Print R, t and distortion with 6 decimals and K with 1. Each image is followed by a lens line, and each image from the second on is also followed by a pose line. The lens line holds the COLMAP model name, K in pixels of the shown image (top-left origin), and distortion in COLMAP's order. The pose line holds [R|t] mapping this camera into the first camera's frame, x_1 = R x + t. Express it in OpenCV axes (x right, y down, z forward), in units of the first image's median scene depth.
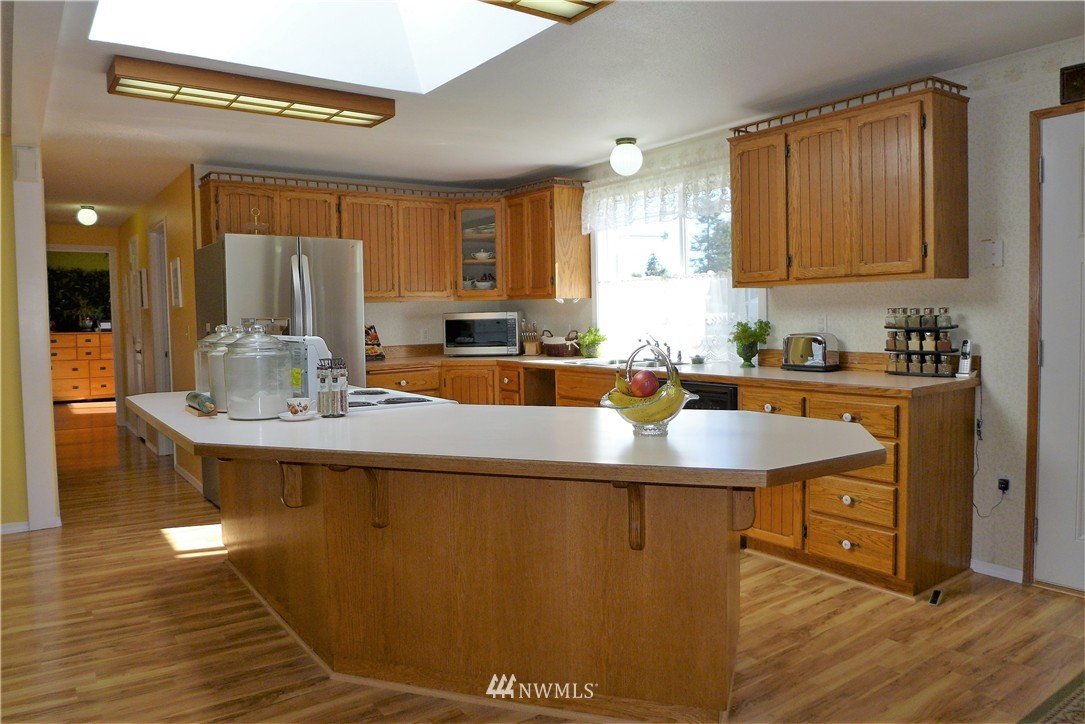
lens RADIAL K [[753.4, 0, 541.2], [0, 753.4, 358.5], [0, 0, 1]] dist [-0.057942, 0.018765]
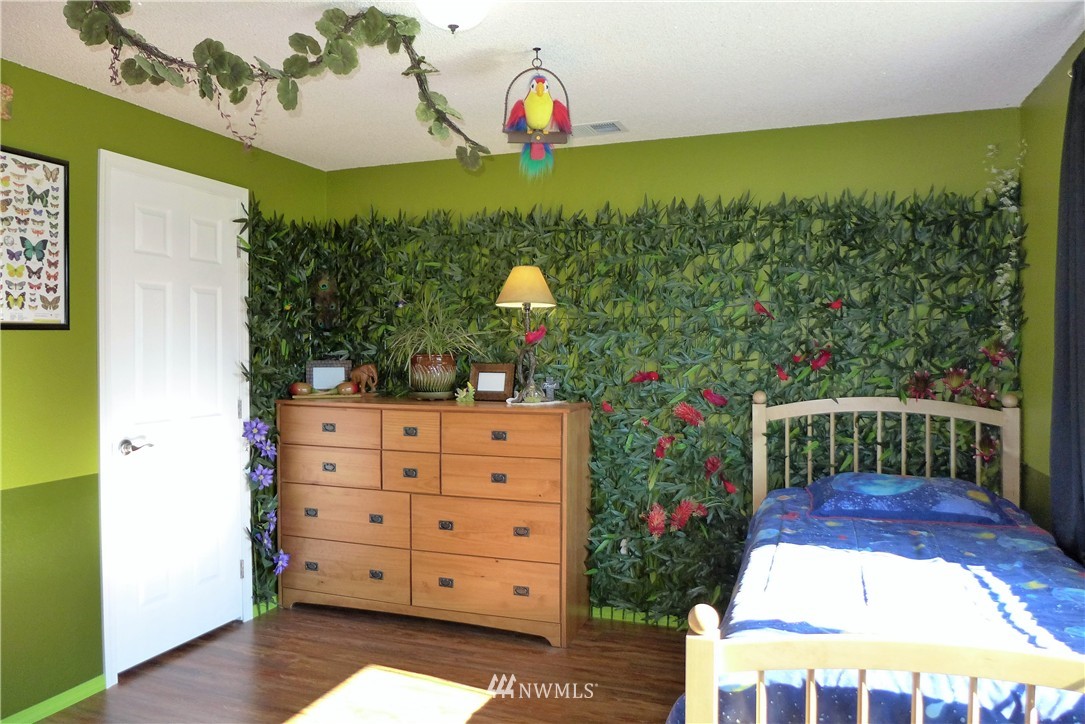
lens RADIAL K [[753.4, 0, 542.2], [0, 753.4, 359.5], [0, 0, 1]] dist [-0.057942, 0.018765]
pose [[0.565988, 0.015263, -0.824272, -0.315633], [-0.047720, 0.998759, -0.014274, -0.051840], [0.823031, 0.047413, 0.566013, 0.850273]]
